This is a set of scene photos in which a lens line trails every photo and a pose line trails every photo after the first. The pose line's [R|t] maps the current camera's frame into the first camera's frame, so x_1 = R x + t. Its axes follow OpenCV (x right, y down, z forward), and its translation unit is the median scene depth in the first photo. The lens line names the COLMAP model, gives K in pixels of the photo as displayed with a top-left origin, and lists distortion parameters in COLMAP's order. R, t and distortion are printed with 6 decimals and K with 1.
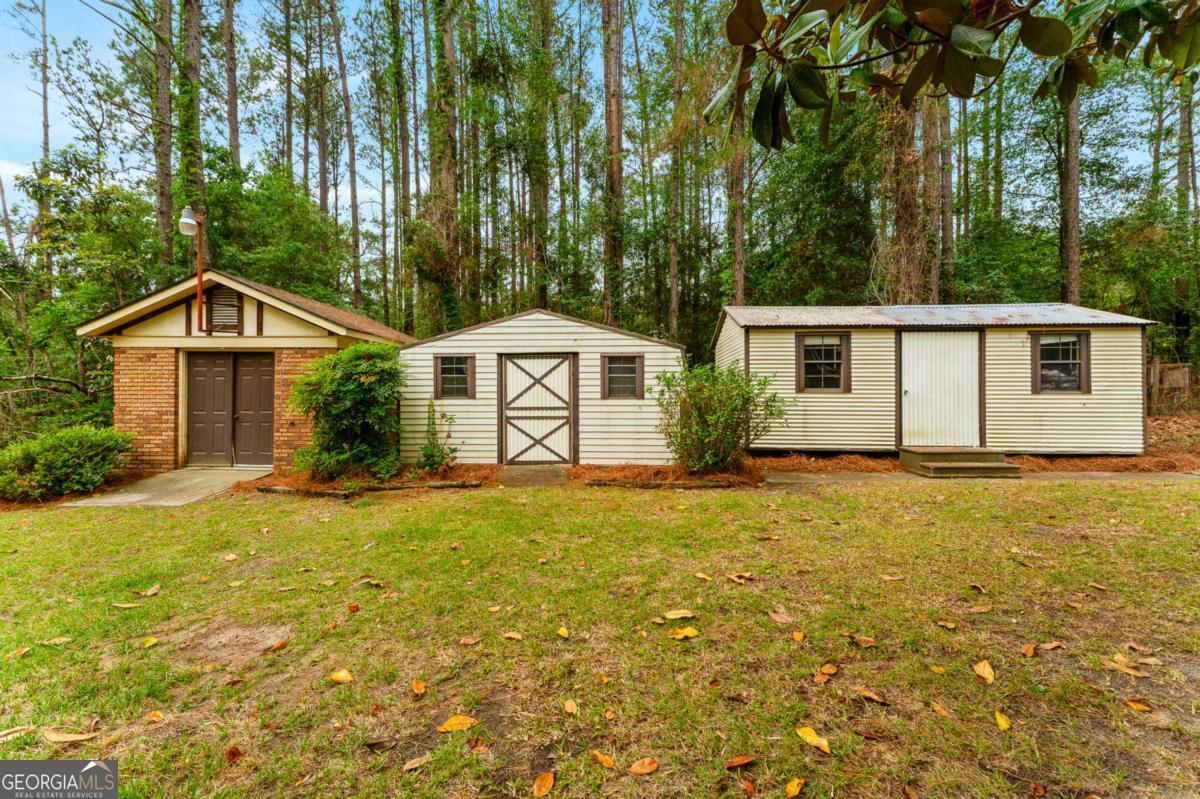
lens RADIAL K [[478.7, 0, 601.0], [0, 478.7, 397.0], [0, 0, 1]] dist [0.002343, -0.000990]
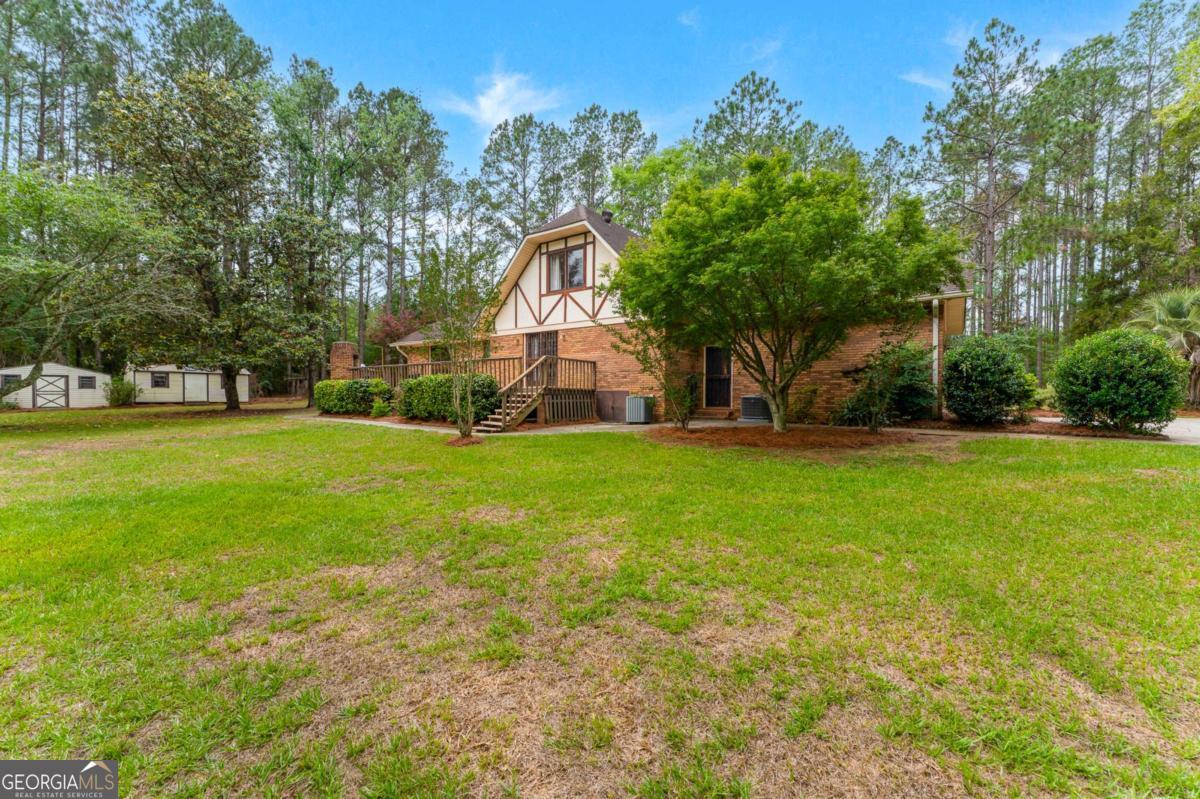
lens RADIAL K [[478.7, 0, 603.5], [0, 478.7, 398.9], [0, 0, 1]] dist [0.002343, -0.000990]
pose [[0.518513, -0.001460, 0.855068, -1.001736], [0.005494, 0.999984, -0.001625, 0.103878], [-0.855052, 0.005540, 0.518513, -4.081315]]
